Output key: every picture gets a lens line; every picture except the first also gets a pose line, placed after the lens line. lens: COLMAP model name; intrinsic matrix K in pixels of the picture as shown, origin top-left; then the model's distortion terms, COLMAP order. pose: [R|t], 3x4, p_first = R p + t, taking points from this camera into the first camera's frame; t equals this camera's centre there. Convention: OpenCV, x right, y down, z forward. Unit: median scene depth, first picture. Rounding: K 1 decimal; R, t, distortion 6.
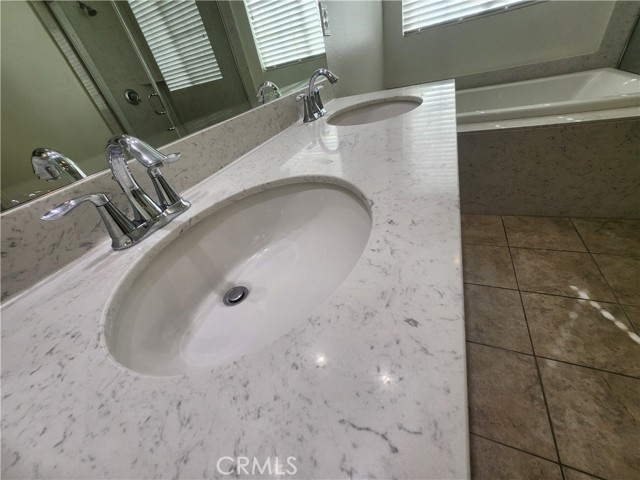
lens RADIAL K [[252.9, 0, 319.6], [0, 252.9, 236.7], [0, 0, 1]] dist [0.000974, 0.000342]
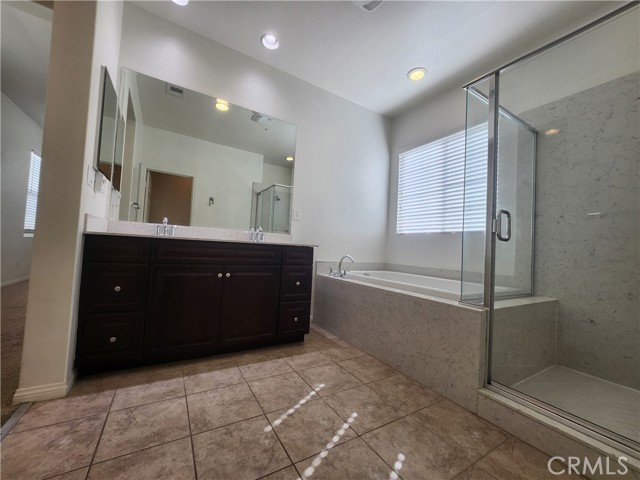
lens RADIAL K [[252.9, 0, 317.8], [0, 252.9, 239.3], [0, 0, 1]] dist [0.000974, 0.000342]
pose [[0.782549, 0.220222, -0.582339, 1.441376], [-0.510617, 0.762179, -0.397938, 0.135564], [0.356212, 0.608758, 0.708891, -0.406511]]
